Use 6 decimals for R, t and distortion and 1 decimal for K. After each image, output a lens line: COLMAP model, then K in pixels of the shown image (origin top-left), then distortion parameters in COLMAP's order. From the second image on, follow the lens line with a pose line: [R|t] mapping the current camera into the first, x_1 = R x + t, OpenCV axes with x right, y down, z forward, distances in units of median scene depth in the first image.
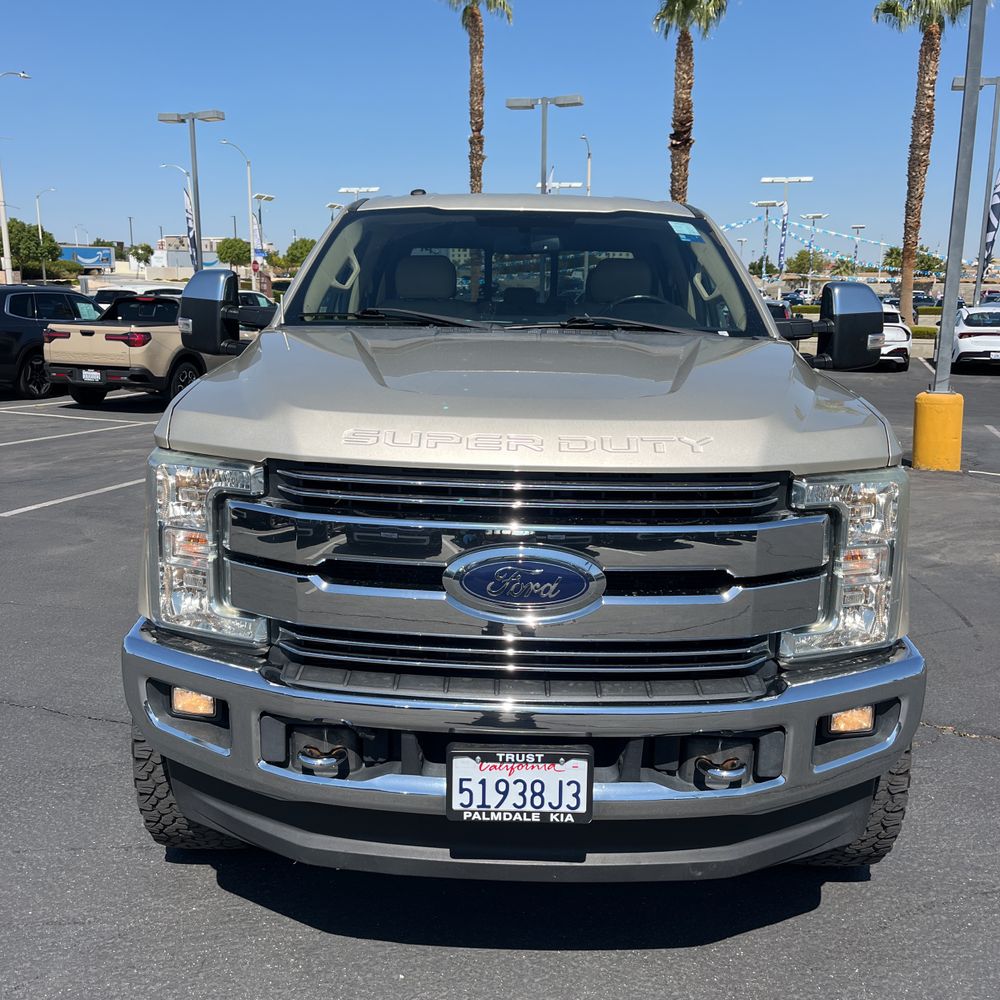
lens RADIAL K [[1016.5, 0, 495.1], [0, 1016.5, 519.6], [0, 0, 1]] dist [0.027046, -0.014508]
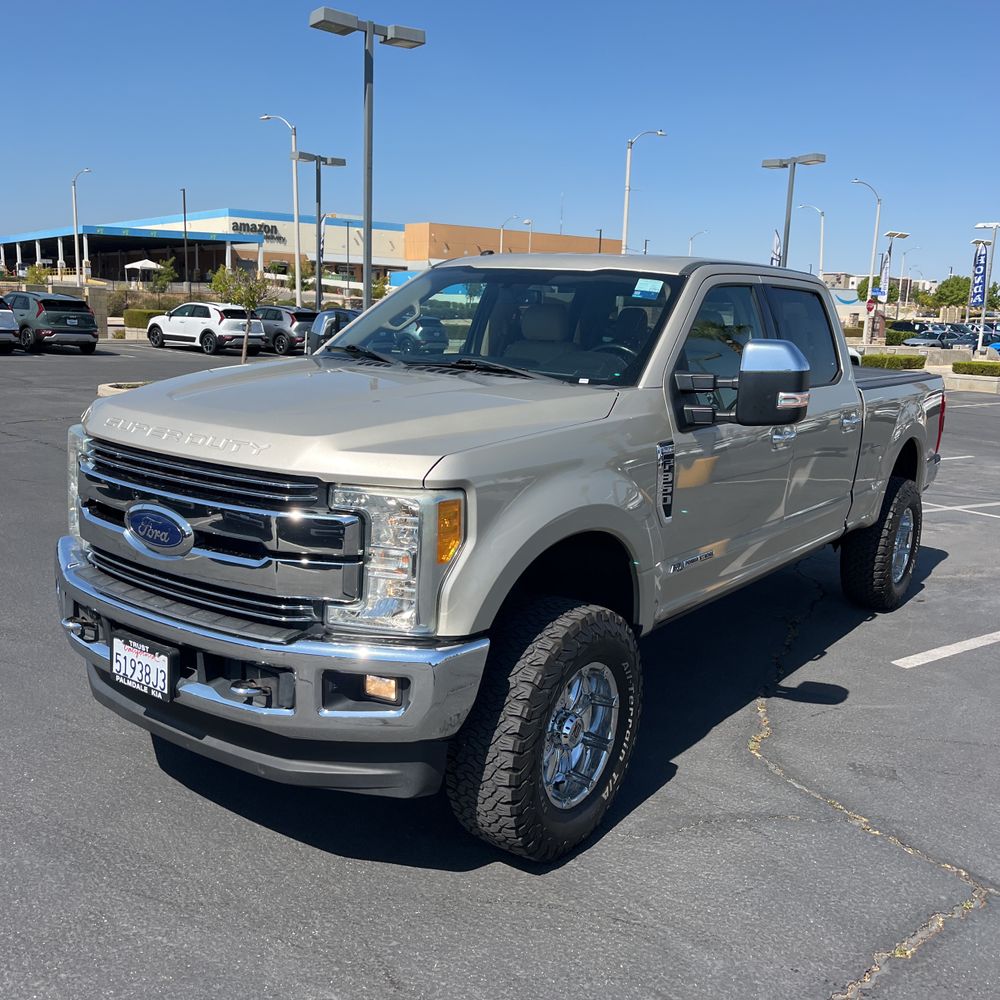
lens RADIAL K [[994.3, 0, 457.2], [0, 994.3, 534.1], [0, 0, 1]] dist [0.027749, -0.002889]
pose [[0.806833, 0.143814, -0.573008, 1.159869], [-0.153749, 0.987611, 0.031383, -0.041974], [0.570423, 0.062778, 0.818949, 0.063730]]
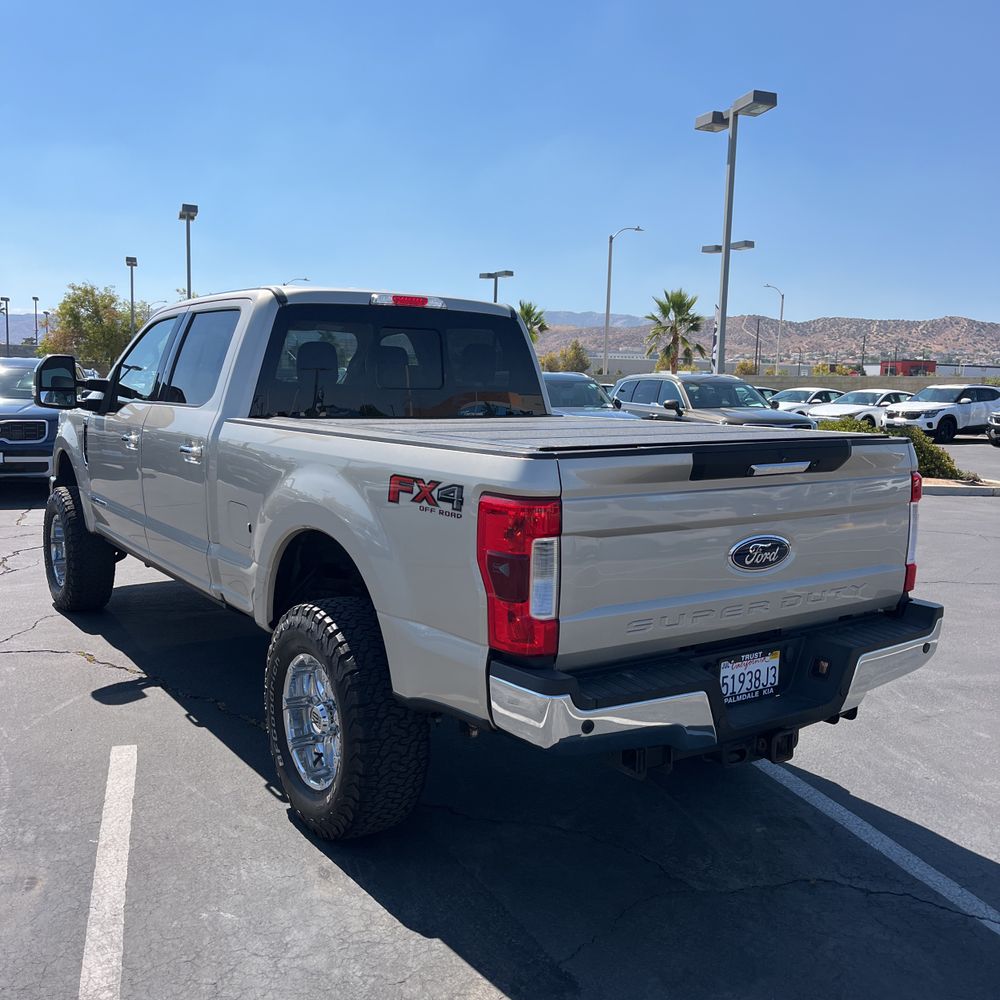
lens RADIAL K [[999.4, 0, 500.8], [0, 999.4, 526.9], [0, 0, 1]] dist [0.039942, -0.031479]
pose [[-0.803045, 0.048853, -0.593912, 1.242961], [-0.170836, 0.935930, 0.307977, -0.969499], [0.570906, 0.348781, -0.743249, 4.443103]]
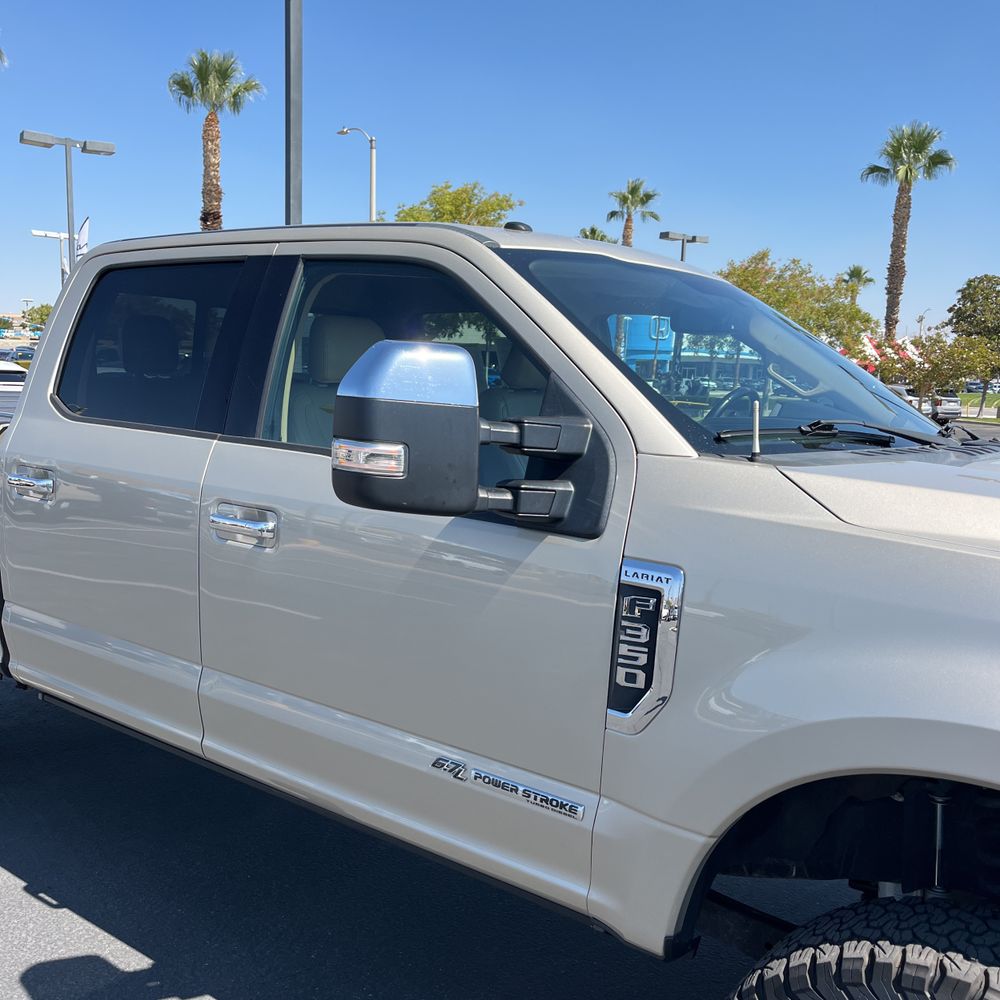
lens RADIAL K [[1016.5, 0, 495.1], [0, 1016.5, 519.6], [0, 0, 1]] dist [0.027046, -0.014508]
pose [[0.589182, -0.108411, 0.800694, -1.118067], [0.149105, 0.988527, 0.024126, -0.290533], [-0.794124, 0.105173, 0.598587, 1.195288]]
